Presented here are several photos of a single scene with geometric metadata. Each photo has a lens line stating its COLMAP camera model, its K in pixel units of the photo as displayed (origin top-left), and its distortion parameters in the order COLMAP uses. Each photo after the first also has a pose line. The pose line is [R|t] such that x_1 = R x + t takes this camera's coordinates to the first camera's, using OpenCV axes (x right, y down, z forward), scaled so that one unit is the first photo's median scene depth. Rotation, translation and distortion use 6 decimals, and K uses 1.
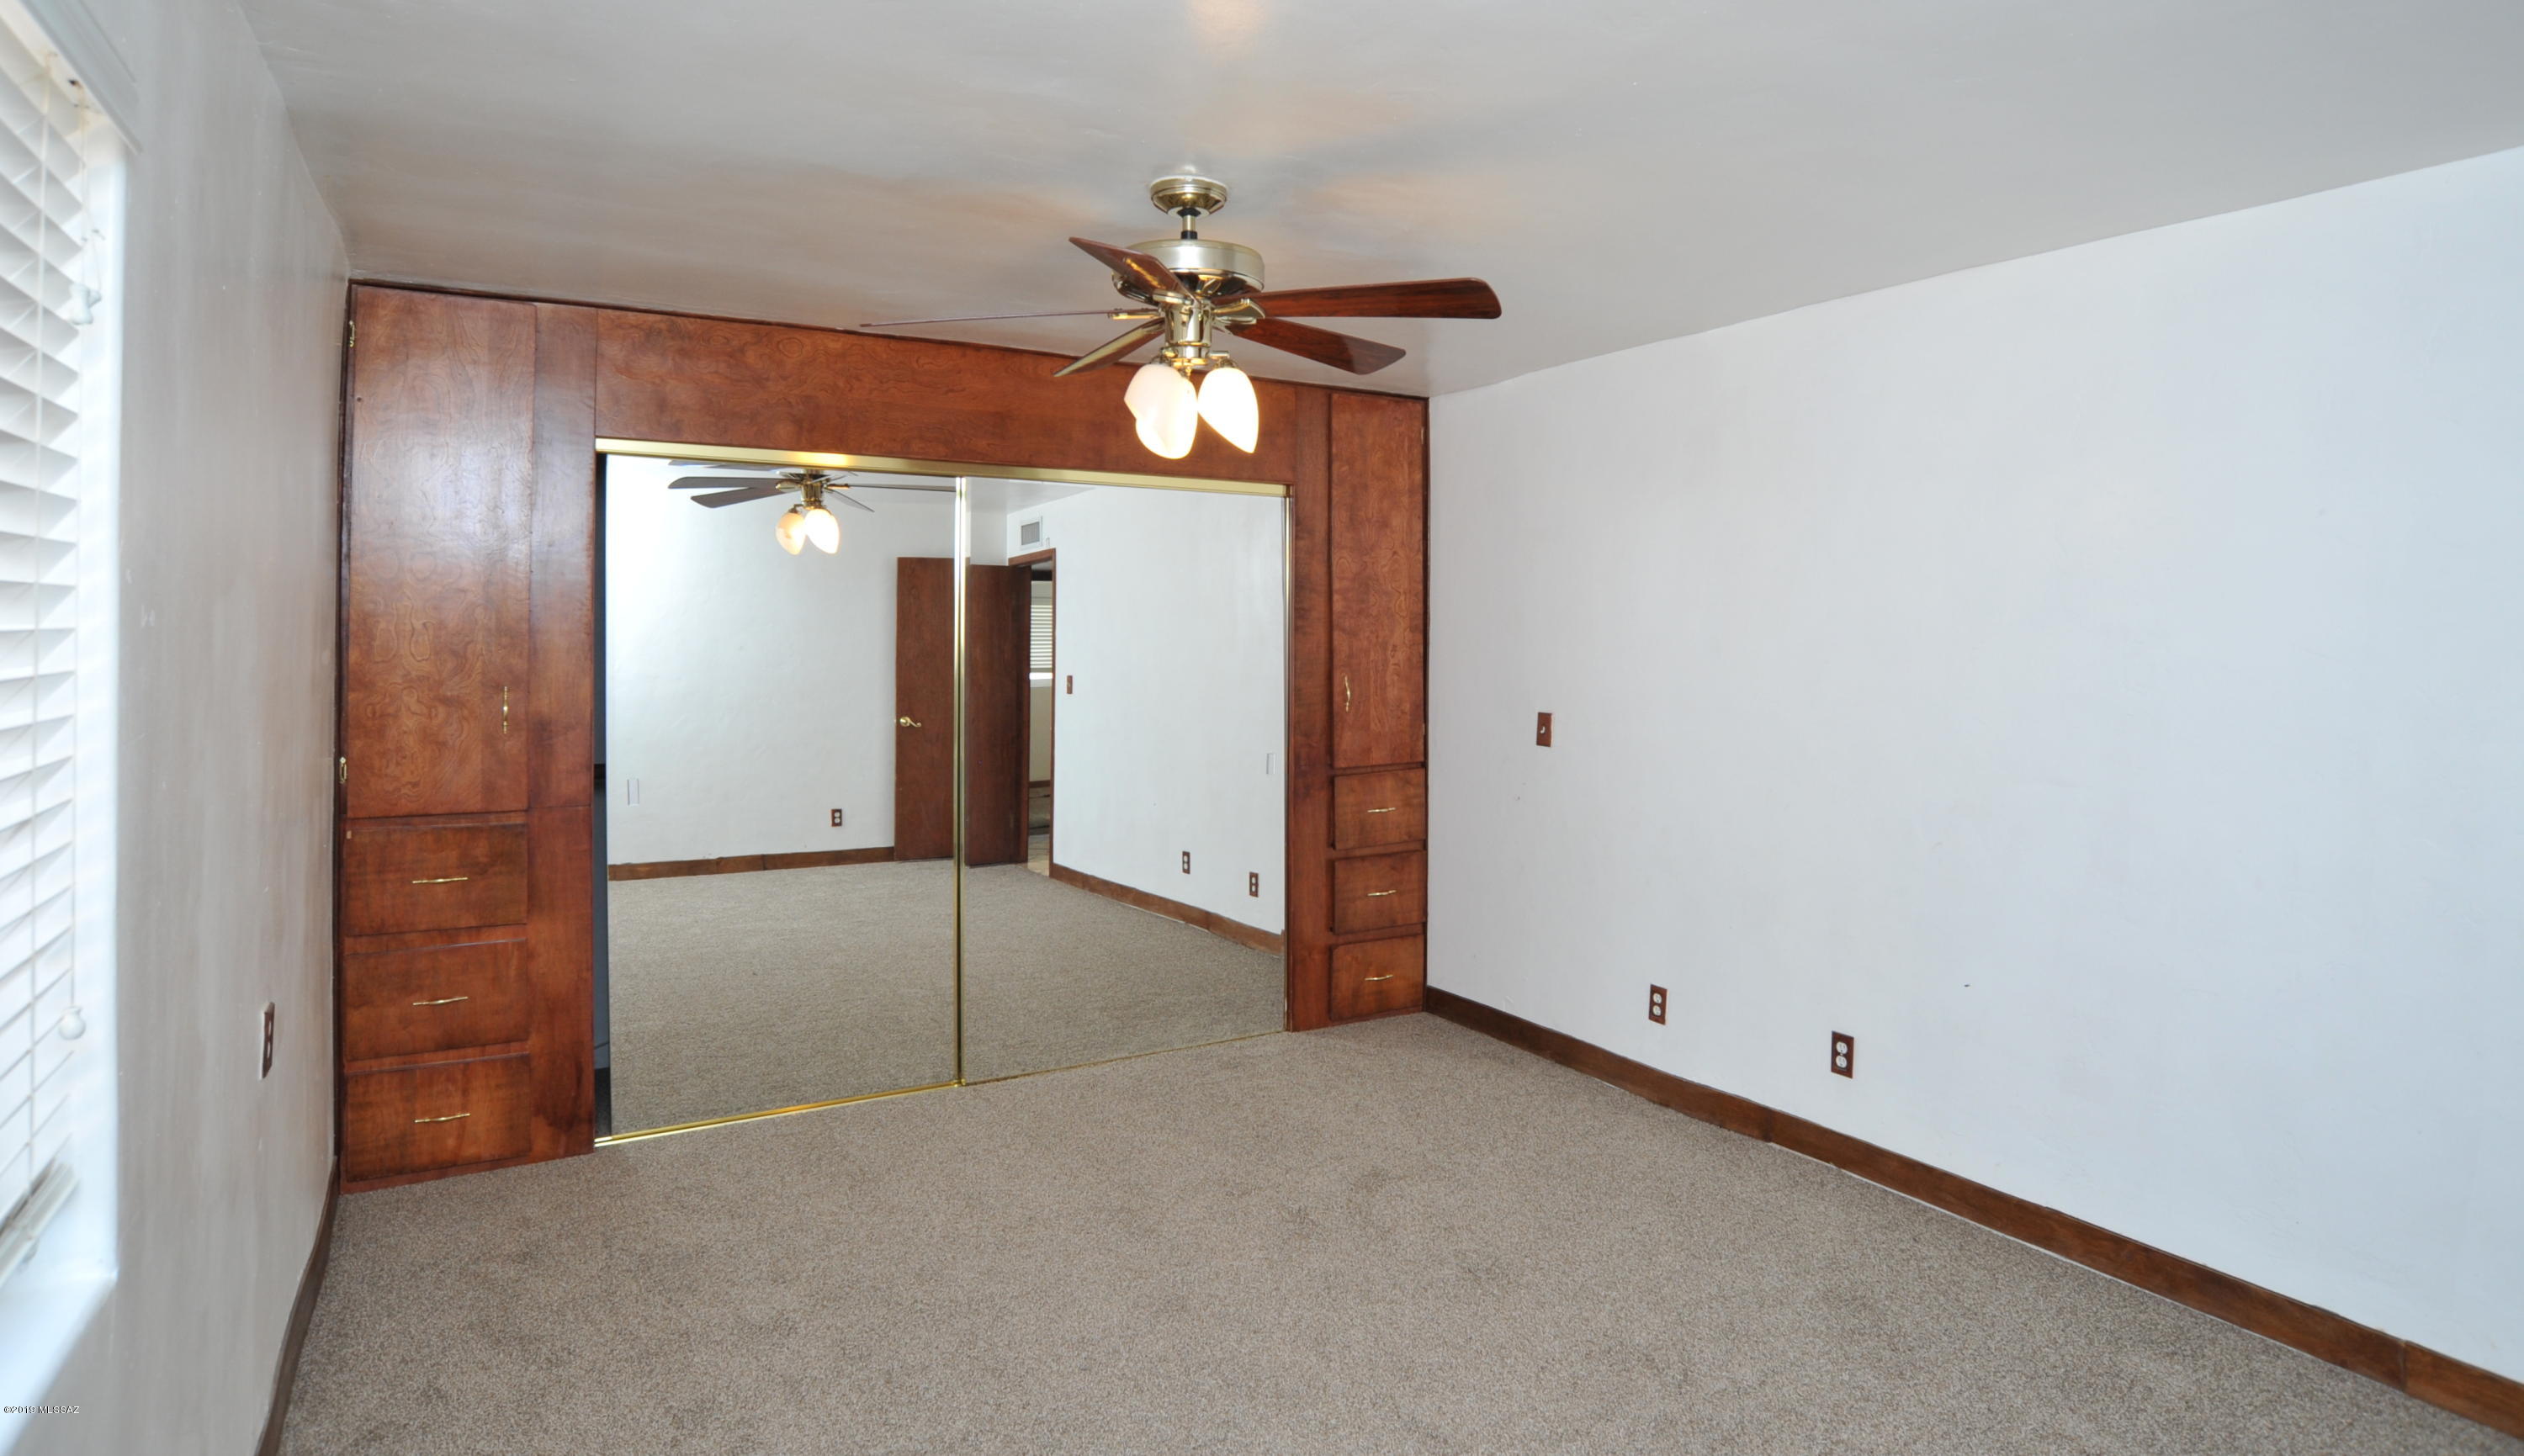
lens RADIAL K [[1354.6, 0, 1254.7], [0, 1354.6, 634.2], [0, 0, 1]] dist [0.029017, 0.000887]
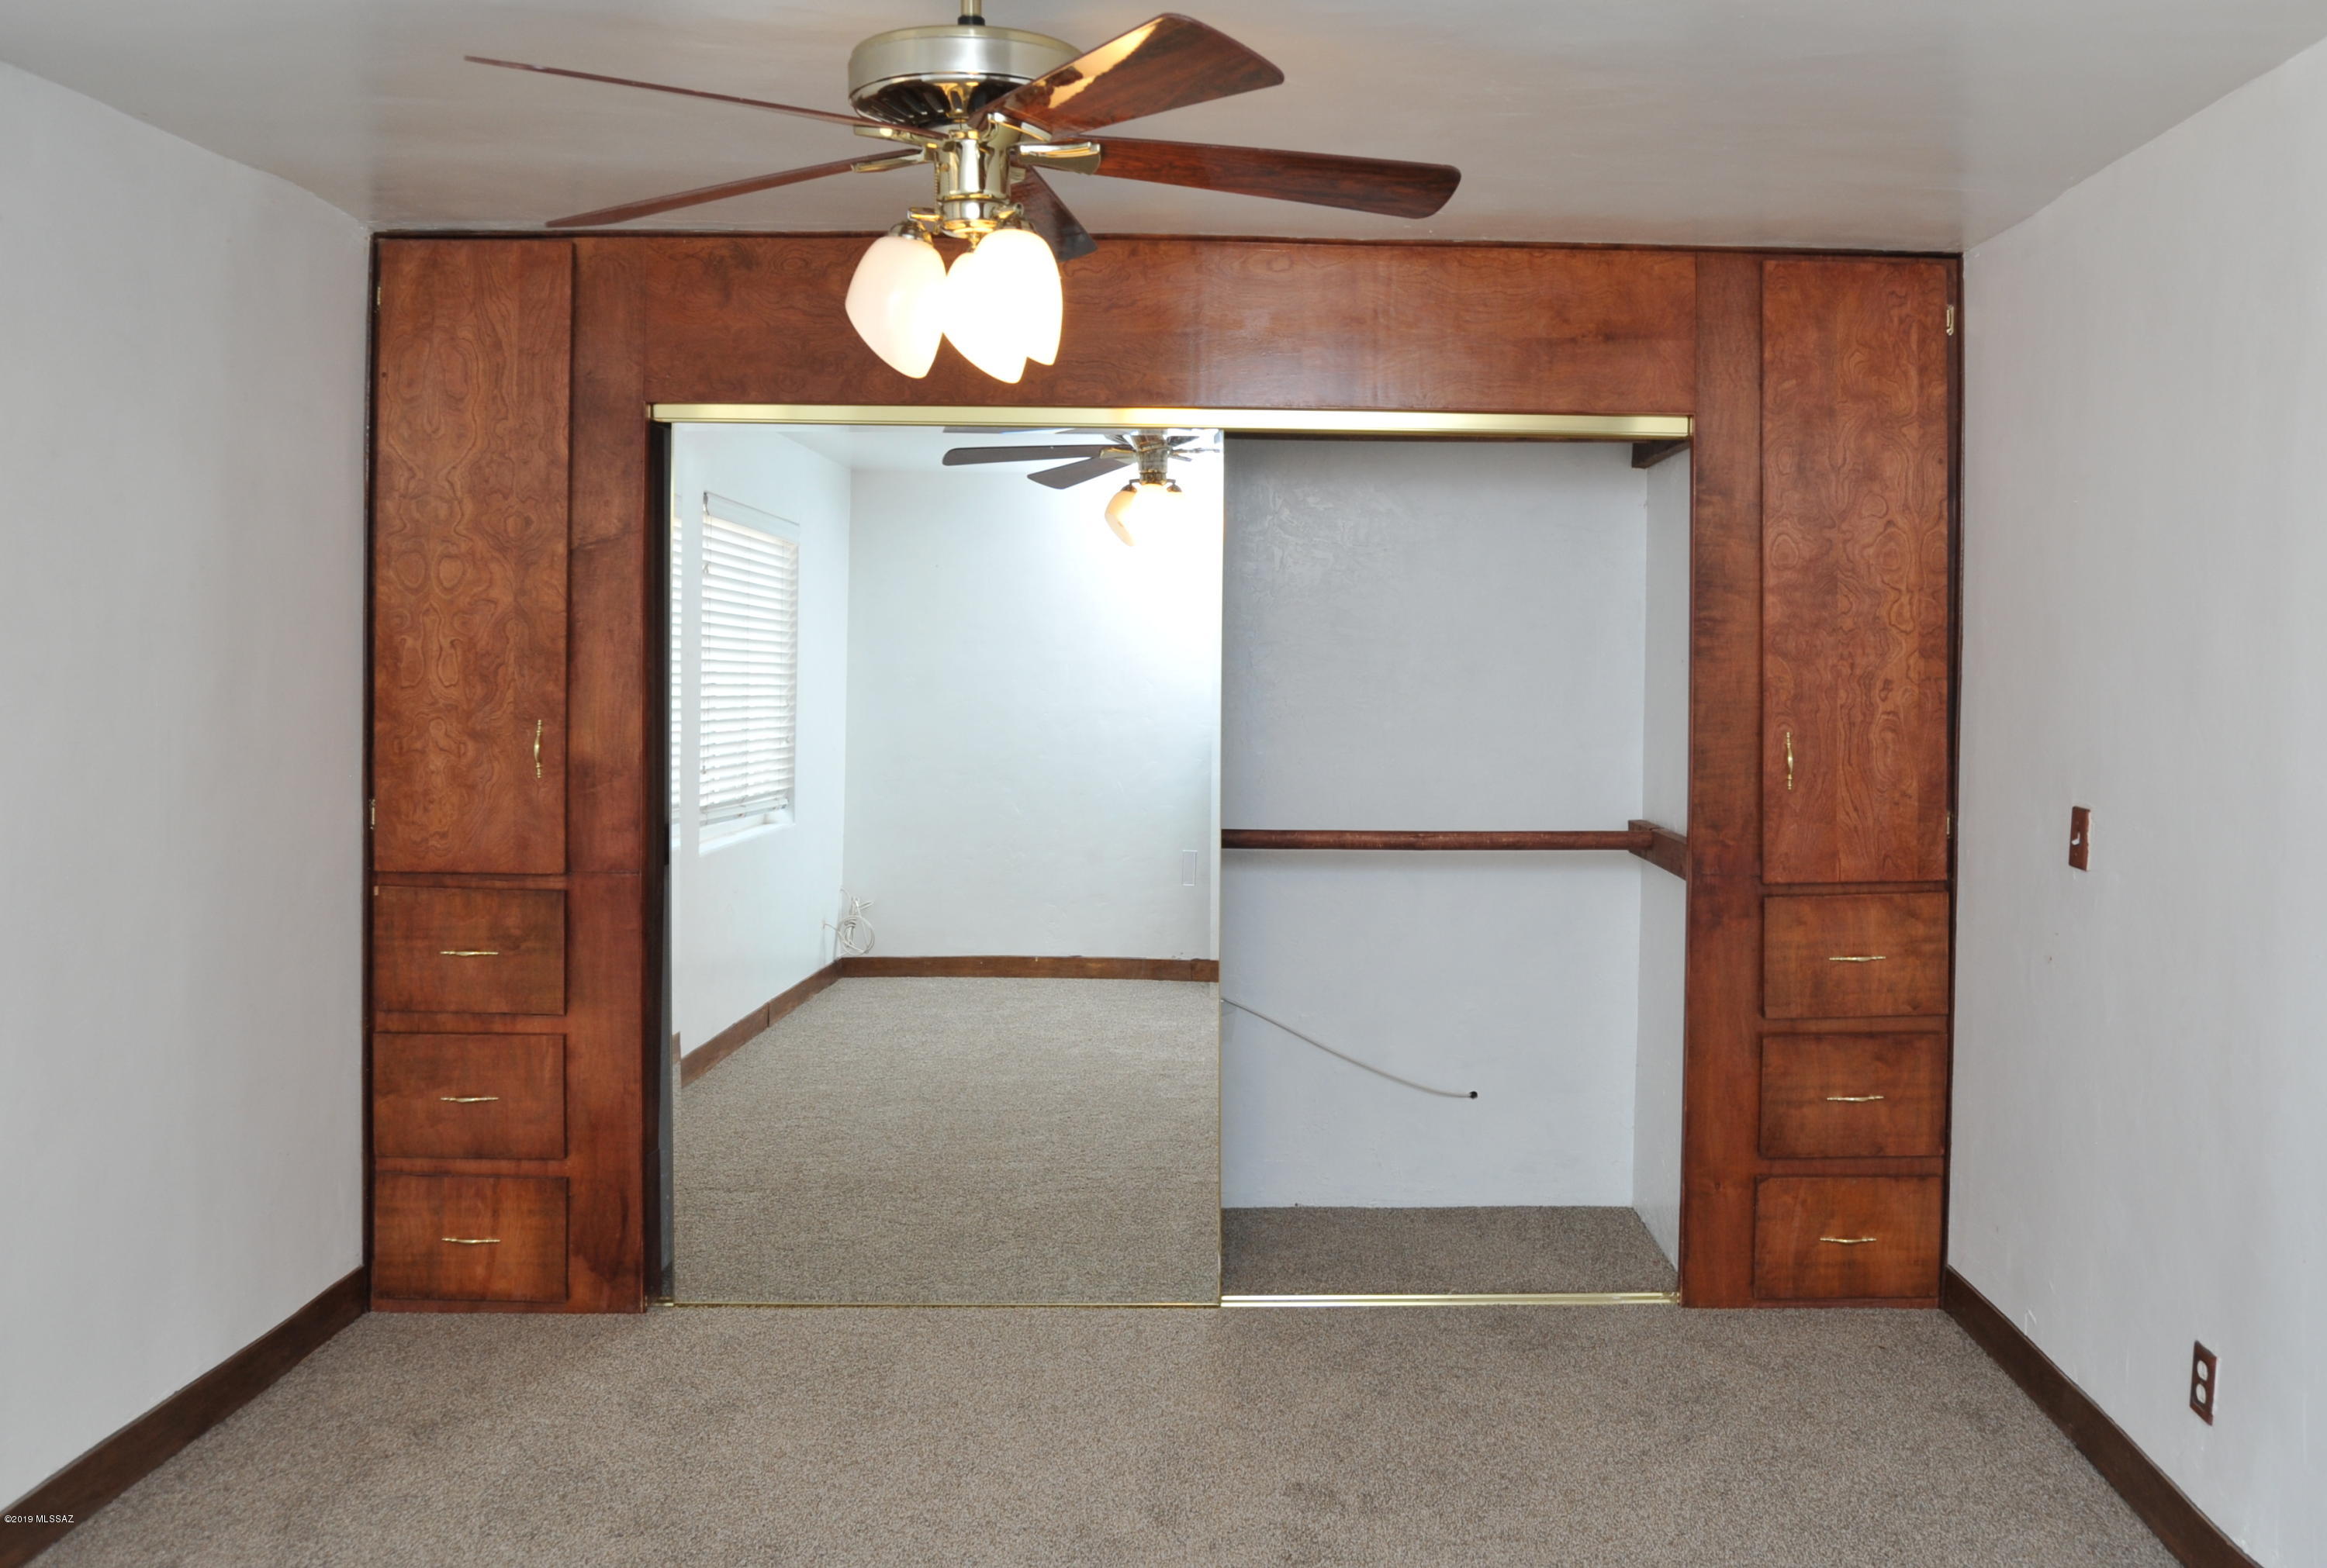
lens RADIAL K [[1882.2, 0, 1161.4], [0, 1882.2, 672.0], [0, 0, 1]] dist [-0.006888, 0.051520]
pose [[0.885475, 0.010579, -0.464567, 0.211668], [-0.005365, 0.999907, 0.012544, -0.004141], [0.464657, -0.008615, 0.885449, 0.136318]]
